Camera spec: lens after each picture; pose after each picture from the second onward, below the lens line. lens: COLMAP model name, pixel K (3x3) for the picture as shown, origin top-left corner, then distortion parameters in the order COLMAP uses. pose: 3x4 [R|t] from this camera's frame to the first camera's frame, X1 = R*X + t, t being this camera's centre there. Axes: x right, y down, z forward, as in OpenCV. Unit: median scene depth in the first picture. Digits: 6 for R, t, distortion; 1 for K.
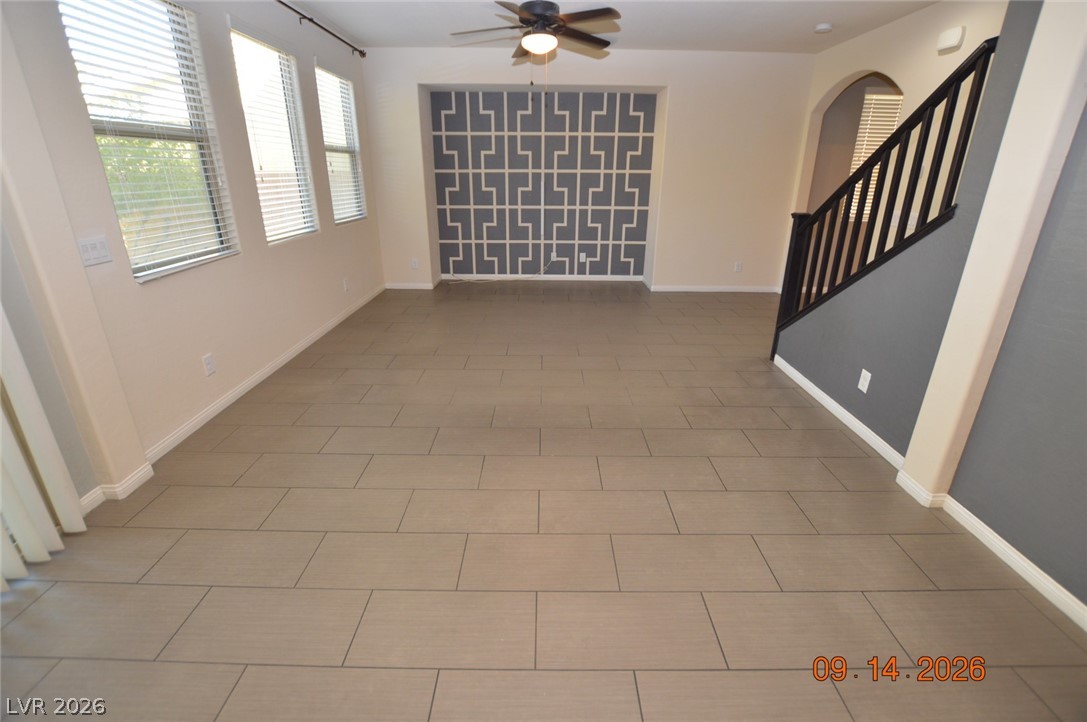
lens RADIAL K [[489.4, 0, 547.3], [0, 489.4, 341.0], [0, 0, 1]] dist [-0.015957, -0.000210]
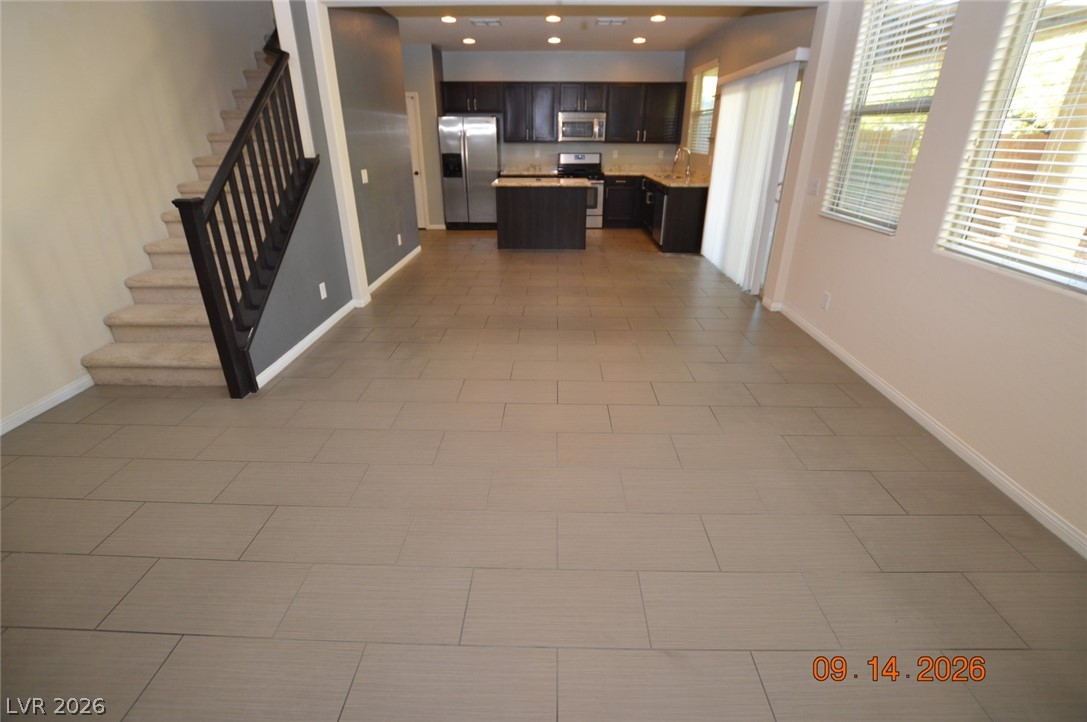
lens RADIAL K [[489.4, 0, 545.2], [0, 489.4, 351.6], [0, 0, 1]] dist [-0.015957, -0.000210]
pose [[-0.999575, -0.023529, 0.017183, -0.002817], [-0.005349, 0.727939, 0.685621, -0.640479], [-0.028640, 0.685238, -0.727756, 1.822295]]
